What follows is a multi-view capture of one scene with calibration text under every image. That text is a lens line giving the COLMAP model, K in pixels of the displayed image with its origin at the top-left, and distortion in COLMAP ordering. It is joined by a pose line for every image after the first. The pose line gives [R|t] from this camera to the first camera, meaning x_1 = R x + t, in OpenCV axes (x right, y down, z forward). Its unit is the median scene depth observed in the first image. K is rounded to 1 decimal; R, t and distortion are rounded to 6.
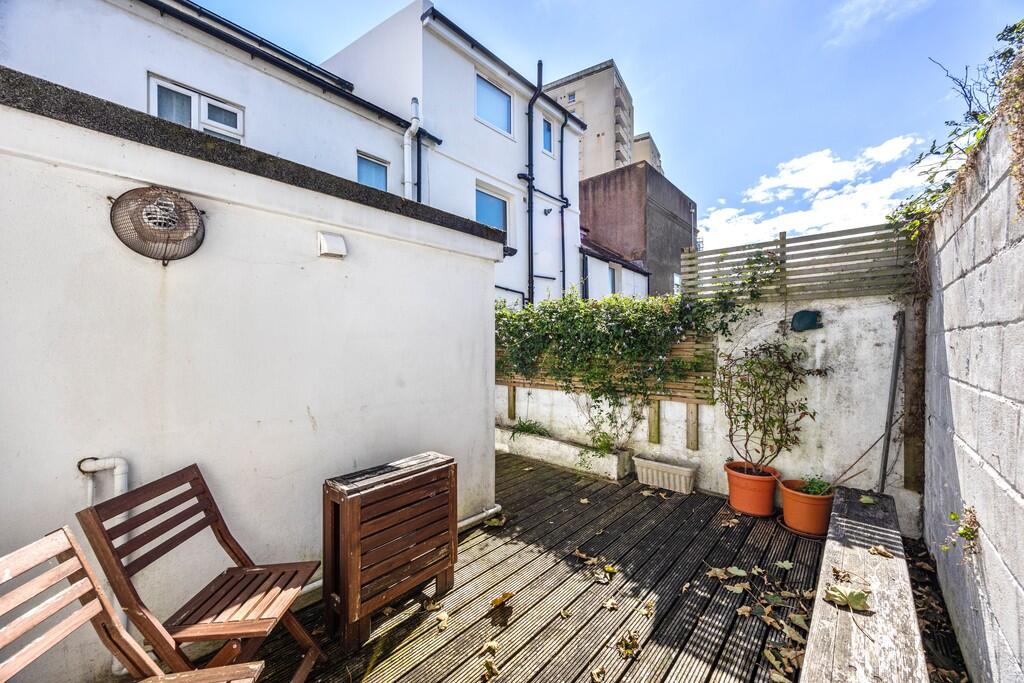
lens RADIAL K [[387.9, 0, 515.9], [0, 387.9, 338.2], [0, 0, 1]] dist [-0.001297, -0.000075]
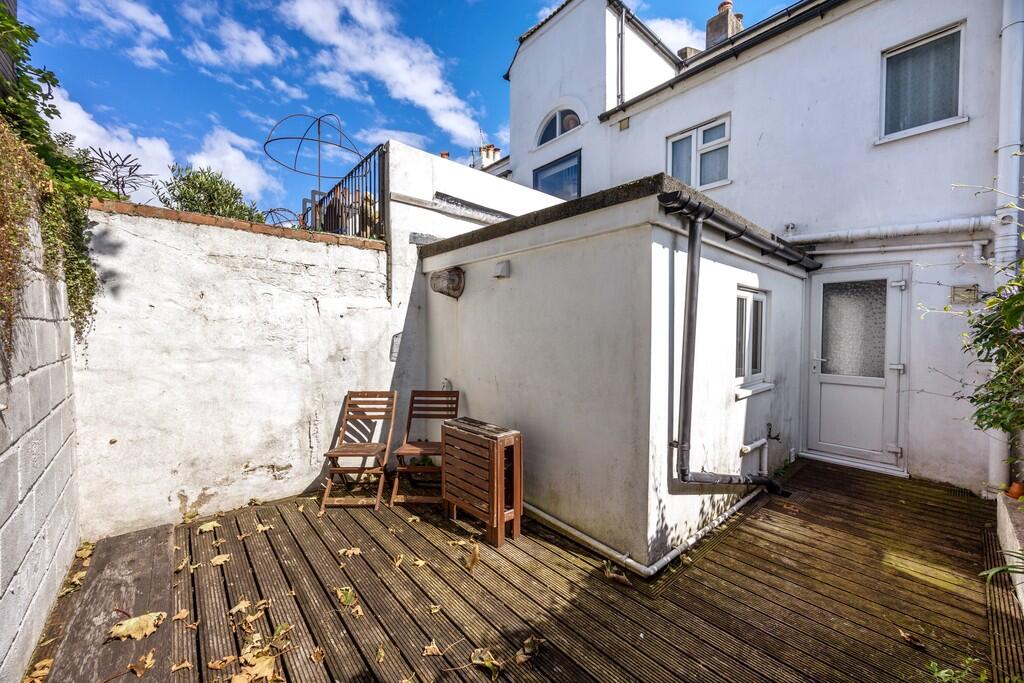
lens RADIAL K [[390.8, 0, 509.7], [0, 390.8, 340.1], [0, 0, 1]] dist [-0.001262, -0.000129]
pose [[-0.135196, 0.022844, -0.990555, 0.958204], [0.004993, 0.999737, 0.022375, -0.004095], [0.990806, -0.001921, -0.135275, 1.176144]]
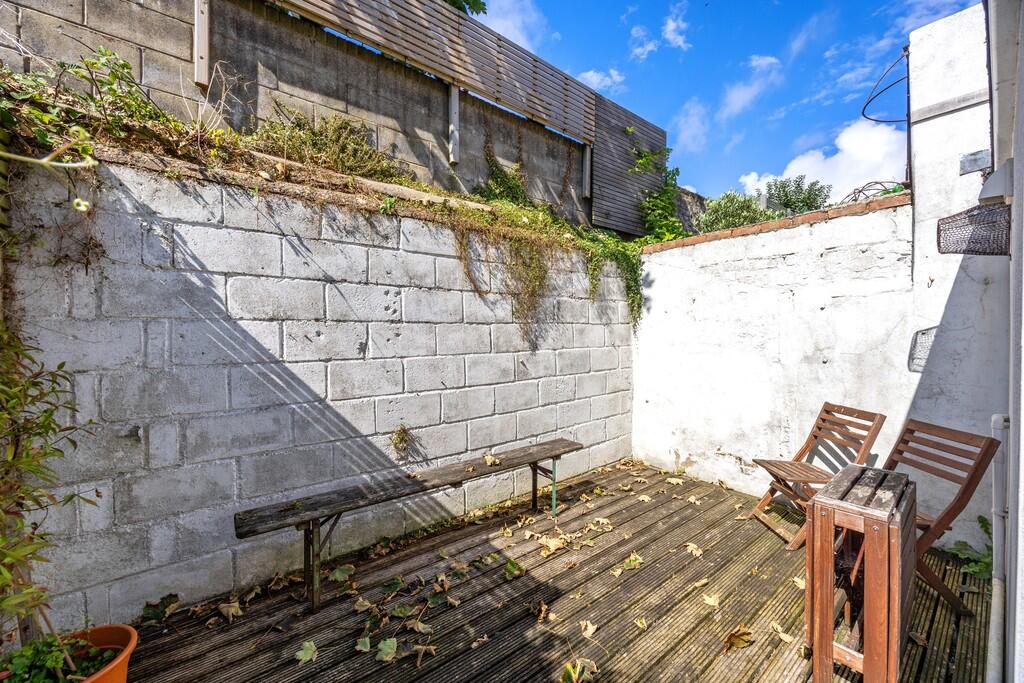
lens RADIAL K [[387.9, 0, 515.9], [0, 387.9, 338.2], [0, 0, 1]] dist [-0.001297, -0.000075]
pose [[-0.983223, 0.001497, 0.182401, 0.221606], [0.001108, 0.999997, -0.002233, 0.031347], [-0.182404, -0.001993, -0.983222, 1.733302]]
